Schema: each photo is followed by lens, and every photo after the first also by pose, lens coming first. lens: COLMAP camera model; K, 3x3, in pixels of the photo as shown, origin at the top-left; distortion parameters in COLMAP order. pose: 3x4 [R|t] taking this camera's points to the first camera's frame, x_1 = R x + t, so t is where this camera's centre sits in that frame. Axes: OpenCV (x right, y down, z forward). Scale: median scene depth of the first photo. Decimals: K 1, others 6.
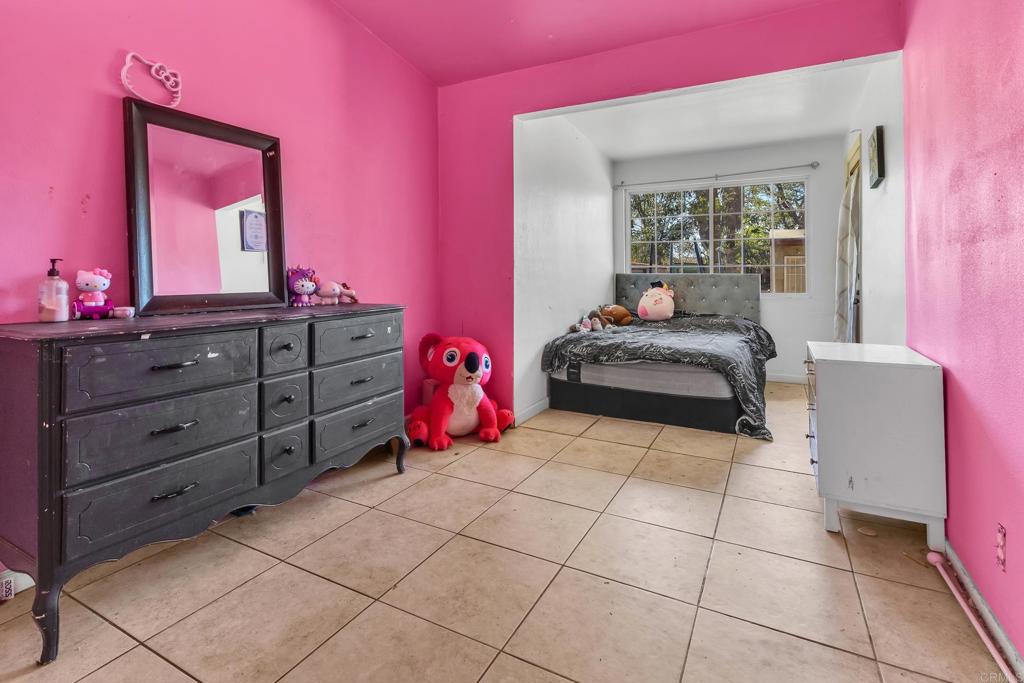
lens RADIAL K [[498.1, 0, 504.1], [0, 498.1, 292.7], [0, 0, 1]] dist [-0.000119, 0.000410]
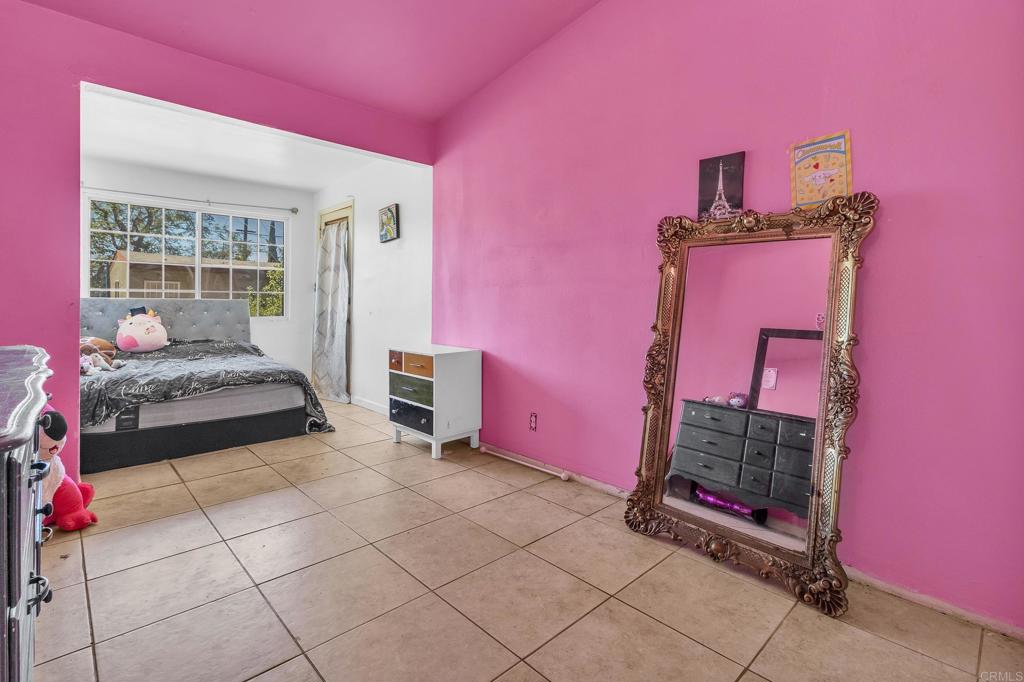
lens RADIAL K [[482.2, 0, 510.7], [0, 482.2, 341.4], [0, 0, 1]] dist [-0.003179, -0.000377]
pose [[0.307596, -0.074596, 0.948588, -0.442717], [0.026962, 0.997205, 0.069677, -0.006039], [-0.951135, 0.004143, 0.308748, 0.167565]]
